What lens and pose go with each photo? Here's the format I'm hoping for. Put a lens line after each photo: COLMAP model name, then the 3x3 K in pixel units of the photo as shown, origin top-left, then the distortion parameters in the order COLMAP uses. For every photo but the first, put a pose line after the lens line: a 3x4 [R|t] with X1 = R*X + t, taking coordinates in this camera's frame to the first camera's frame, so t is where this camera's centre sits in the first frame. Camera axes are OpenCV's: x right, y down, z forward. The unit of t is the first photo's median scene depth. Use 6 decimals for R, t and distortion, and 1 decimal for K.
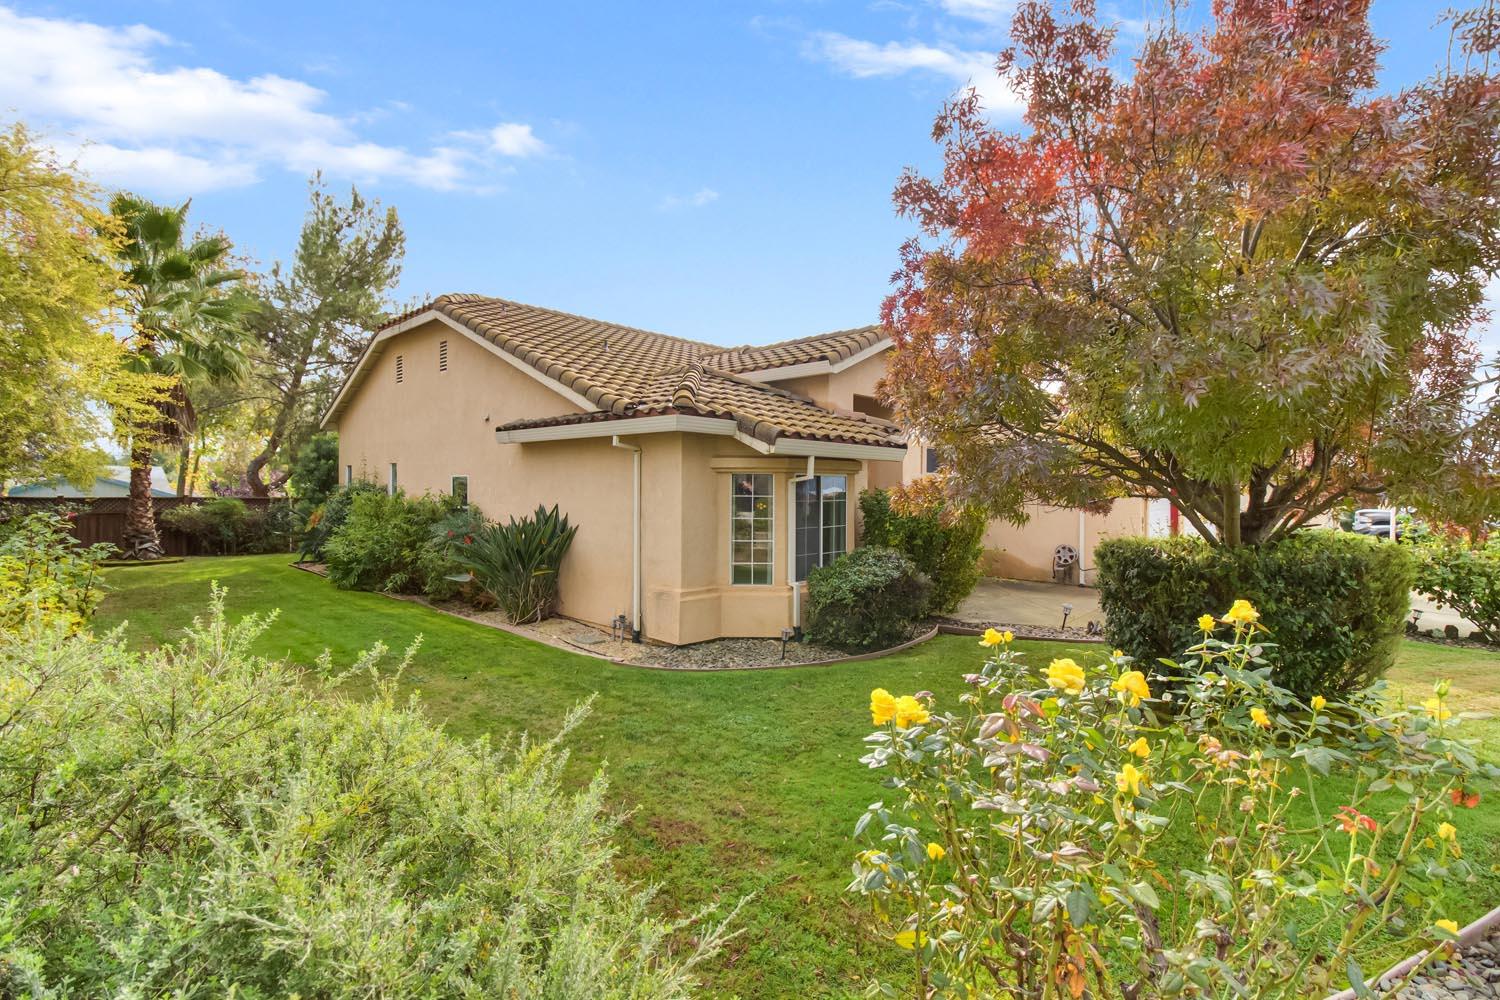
lens RADIAL K [[708.9, 0, 750.4], [0, 708.9, 490.7], [0, 0, 1]] dist [0.022937, -0.015025]
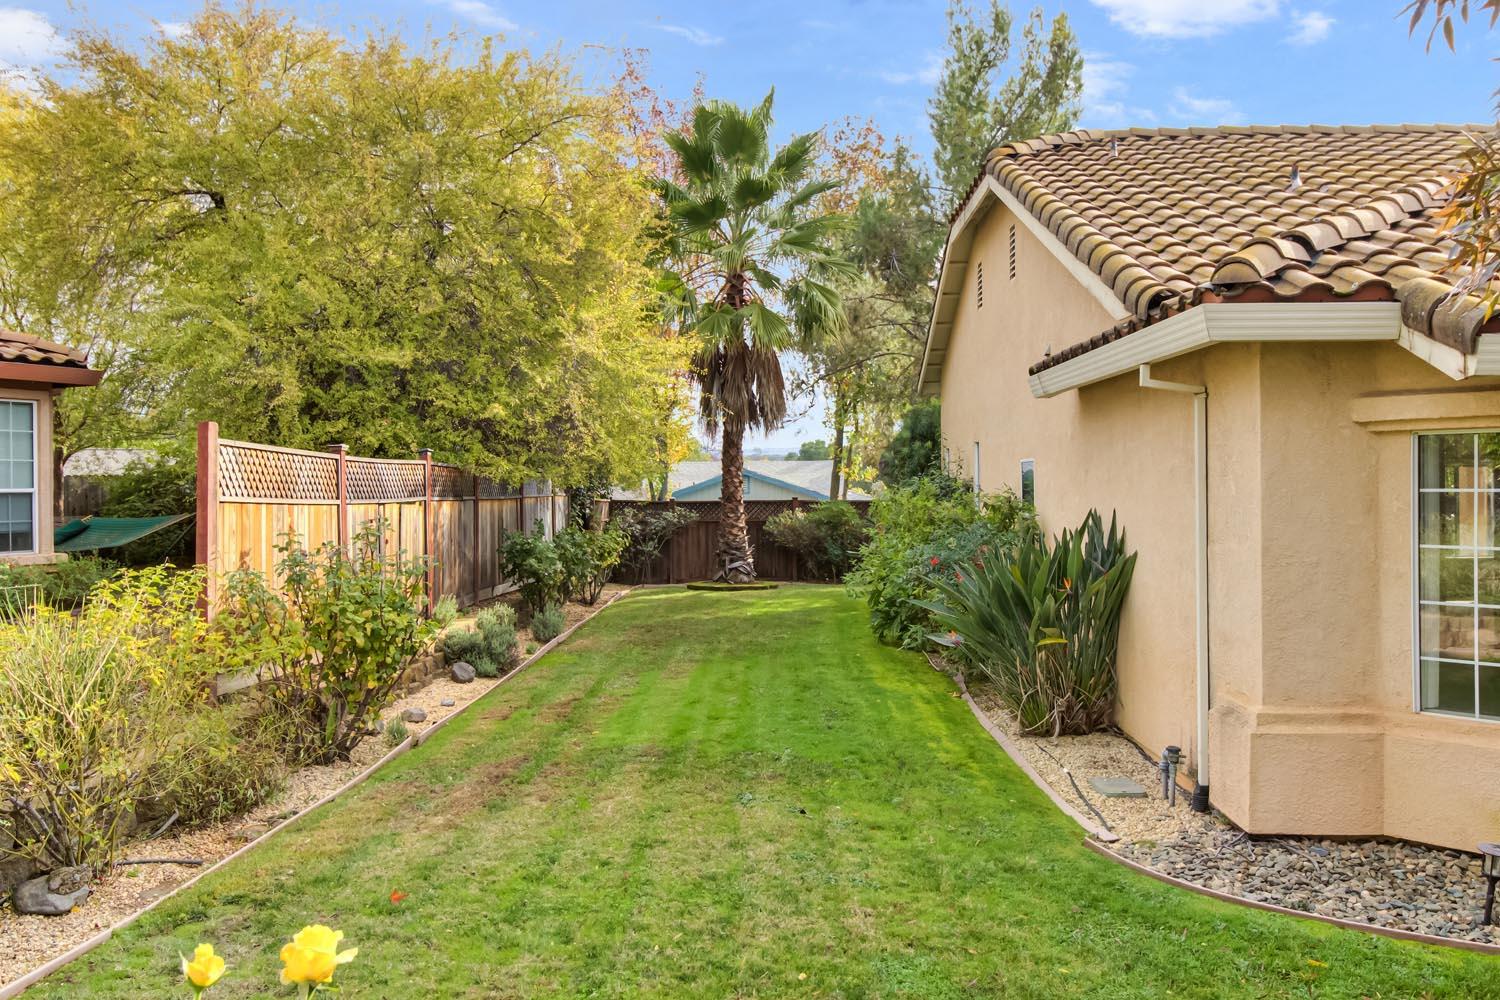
lens RADIAL K [[1248.2, 0, 750.0], [0, 1248.2, 500.0], [0, 0, 1]] dist [-0.005232, -0.004546]
pose [[0.652684, -0.003191, -0.757624, 0.241434], [0.008952, 0.999954, 0.003500, 0.006619], [0.757577, -0.009067, 0.652682, 0.232980]]
